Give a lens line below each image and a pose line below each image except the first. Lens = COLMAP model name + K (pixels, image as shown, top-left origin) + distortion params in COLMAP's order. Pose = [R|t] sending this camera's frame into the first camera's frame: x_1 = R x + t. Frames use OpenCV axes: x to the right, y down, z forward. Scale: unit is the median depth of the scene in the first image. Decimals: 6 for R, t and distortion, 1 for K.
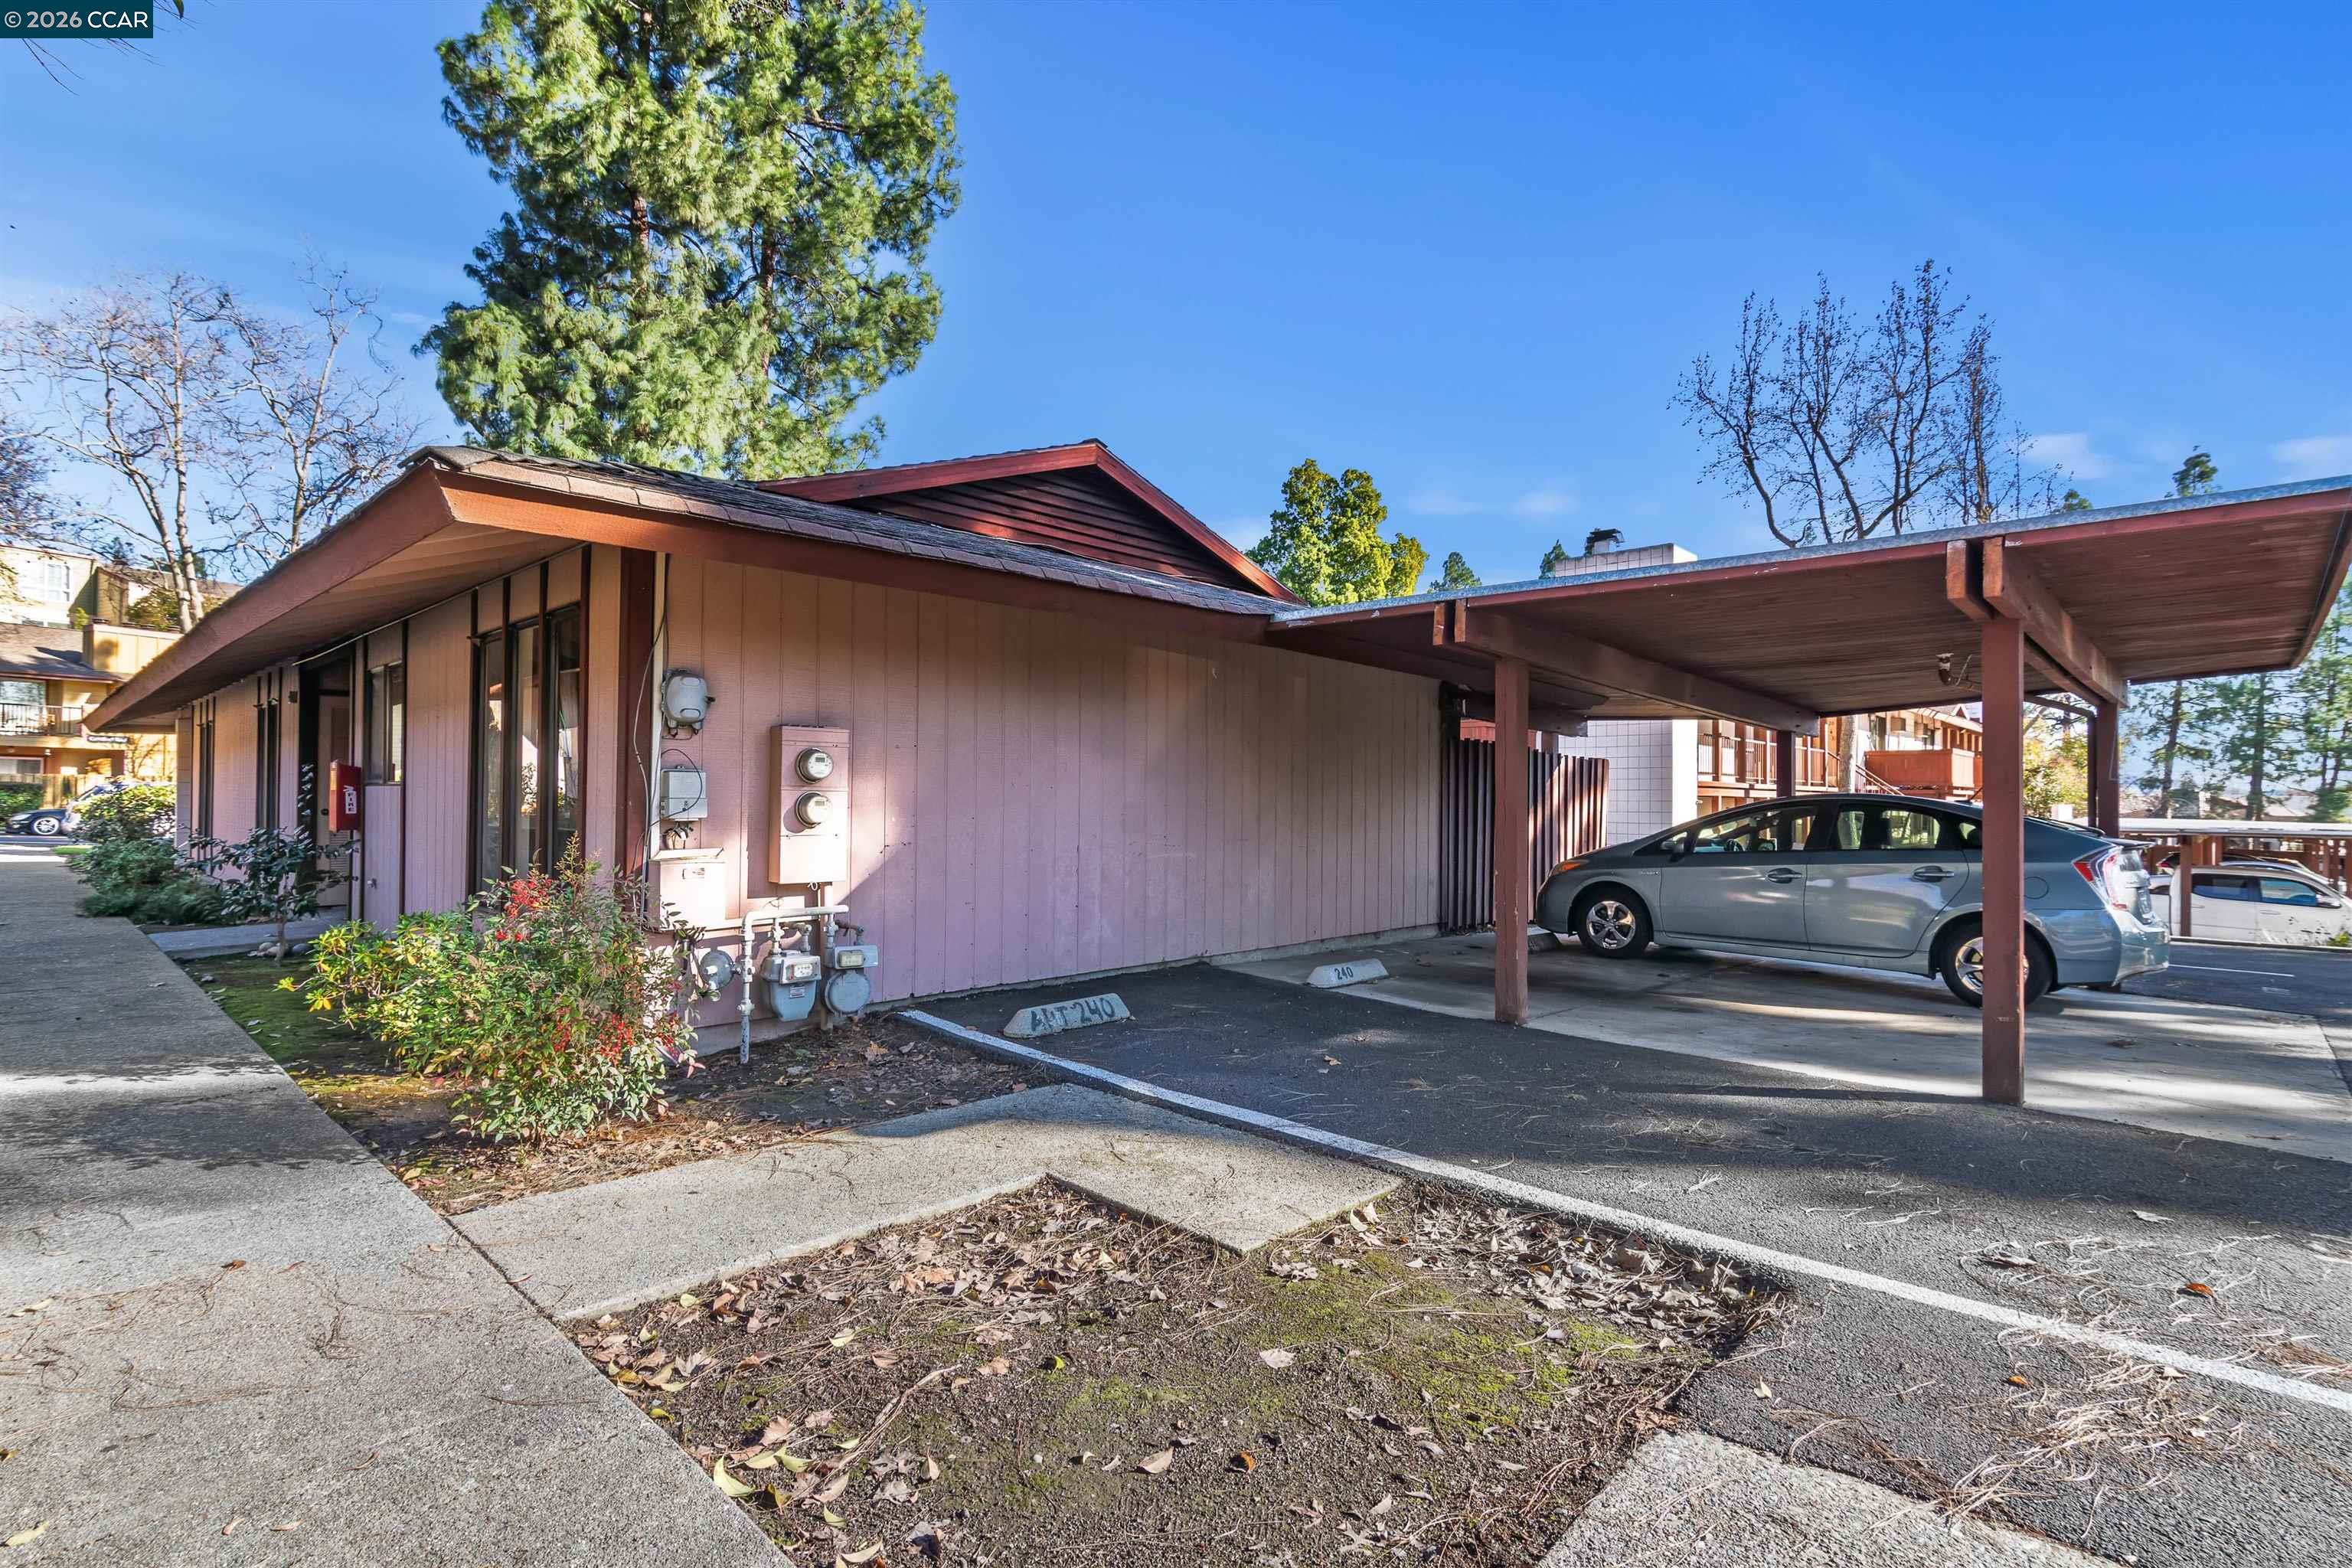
lens RADIAL K [[1131.7, 0, 1184.9], [0, 1131.7, 777.2], [0, 0, 1]] dist [-0.005258, 0.005358]
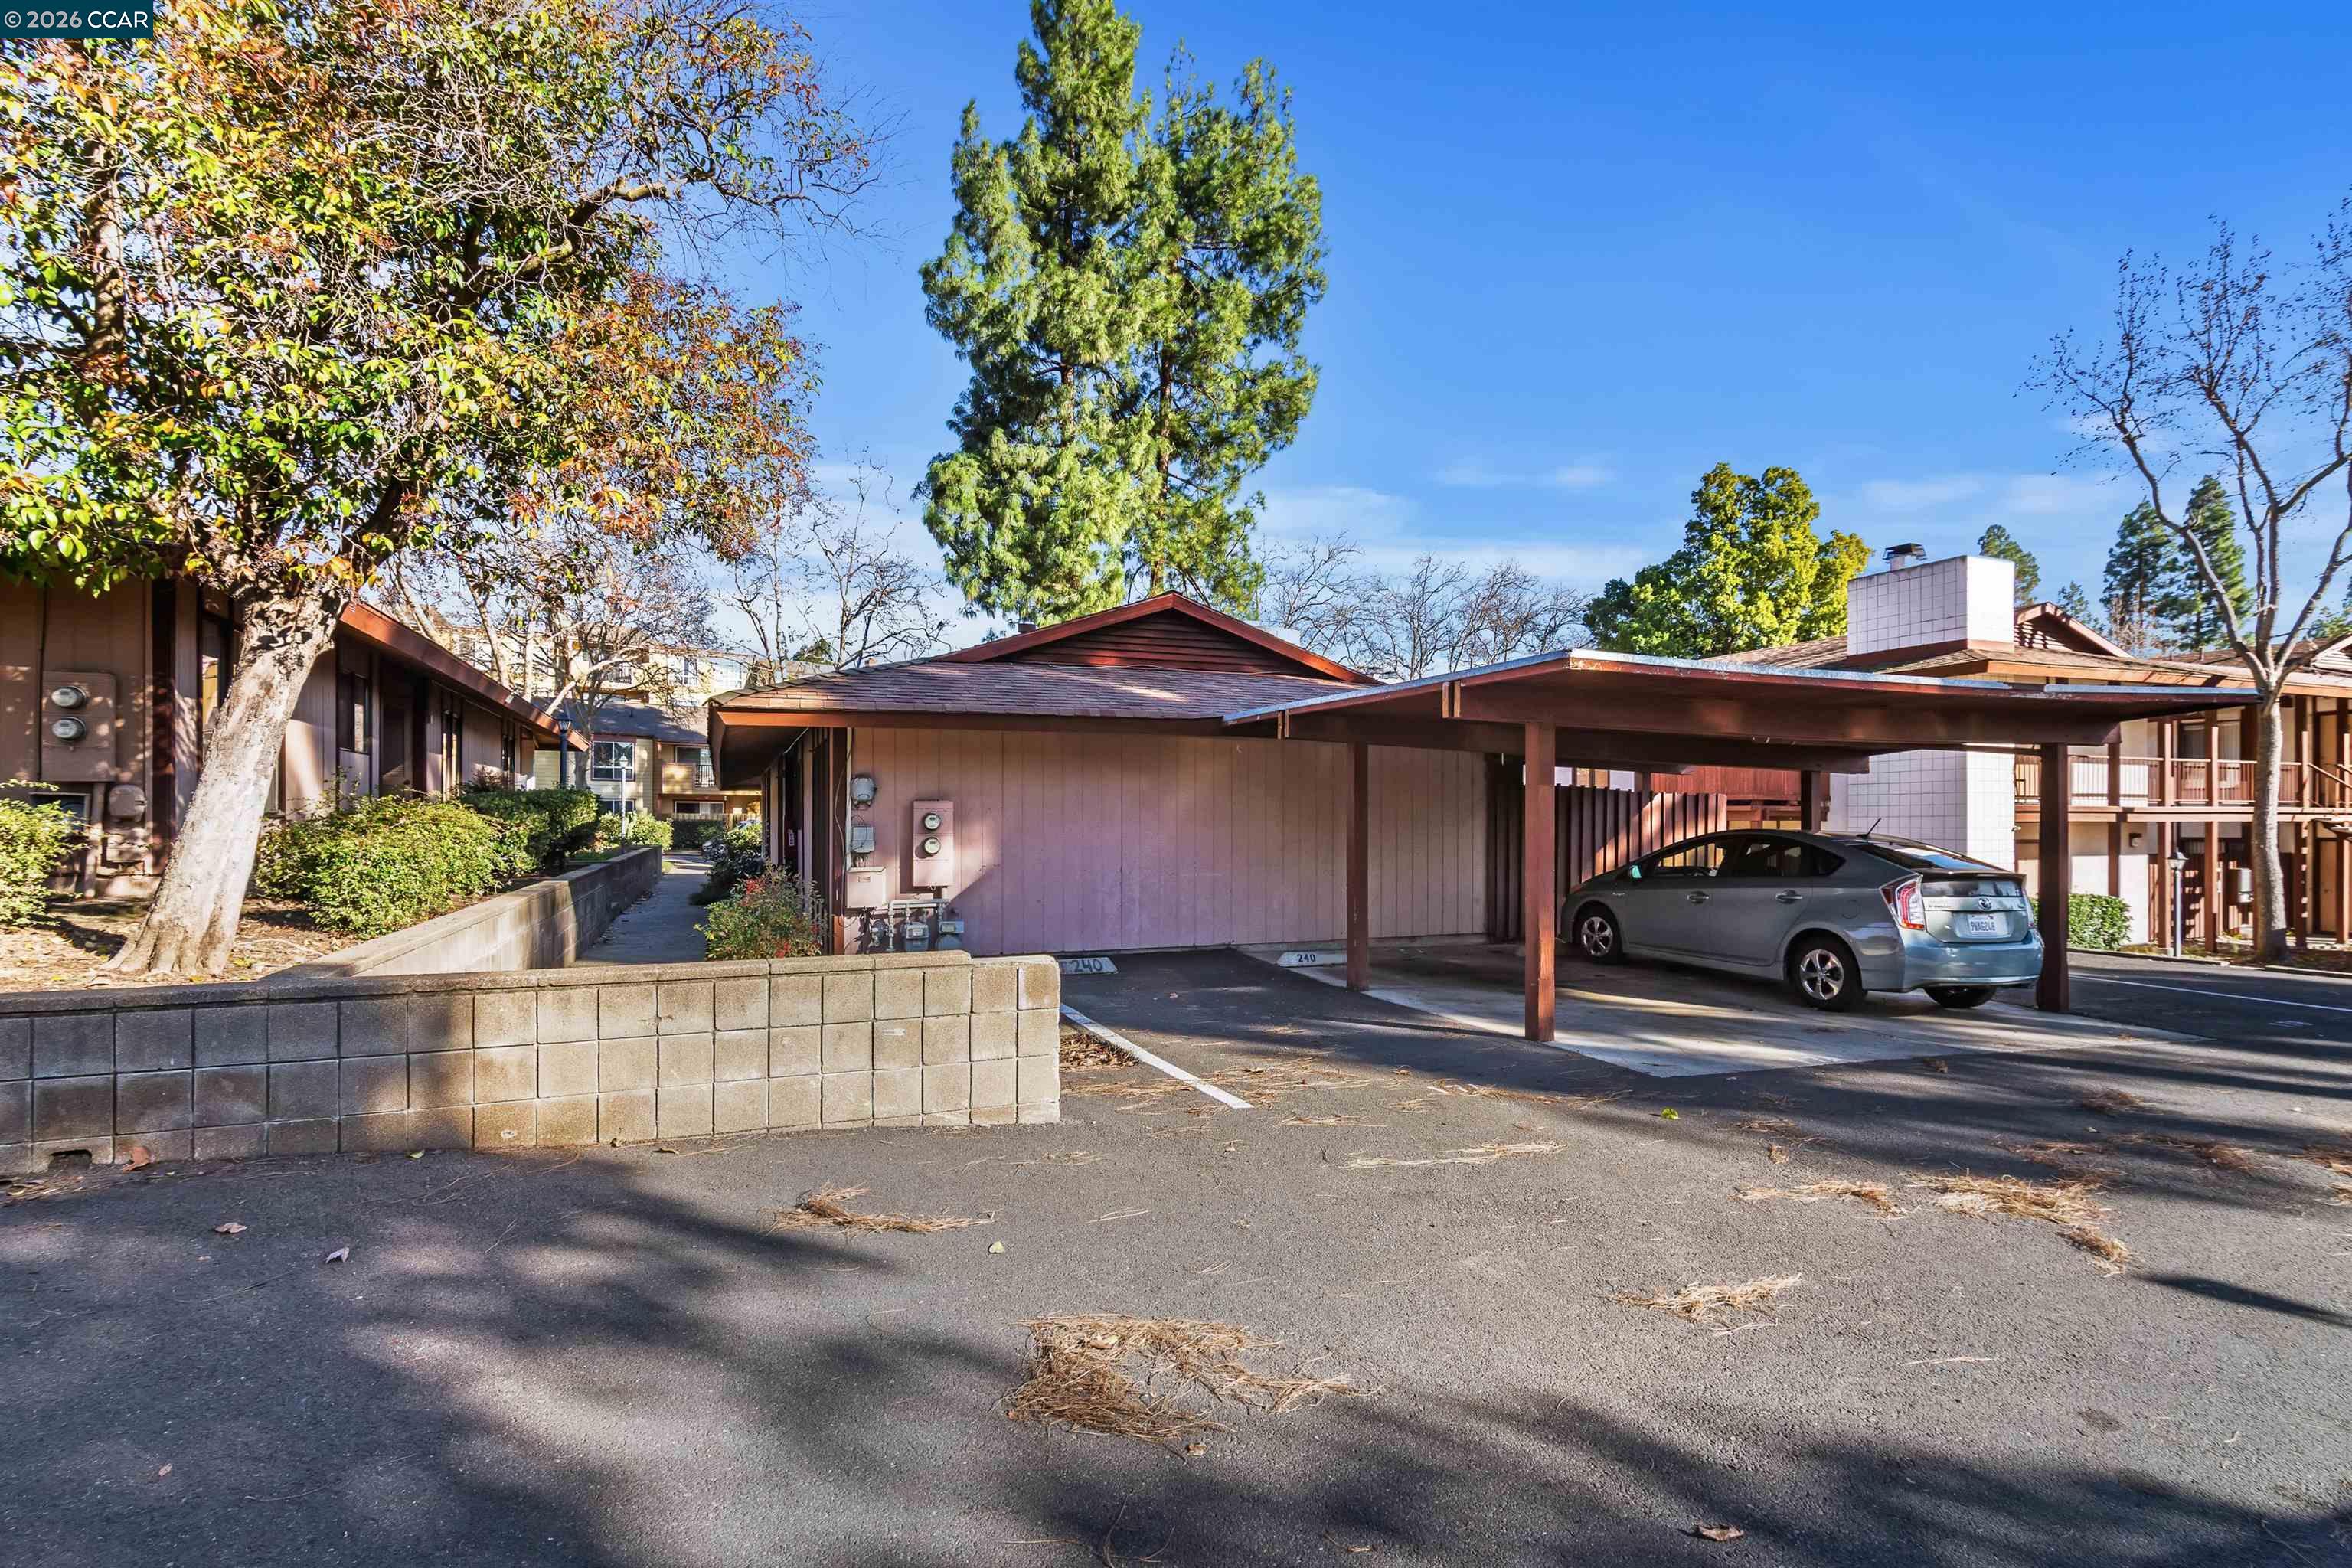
lens RADIAL K [[1131.7, 0, 1172.5], [0, 1131.7, 808.7], [0, 0, 1]] dist [-0.005258, 0.005358]
pose [[0.910194, -0.013951, -0.413947, 0.147031], [0.016643, 0.999857, 0.002898, -0.005761], [0.413847, -0.009527, 0.910296, -0.094286]]
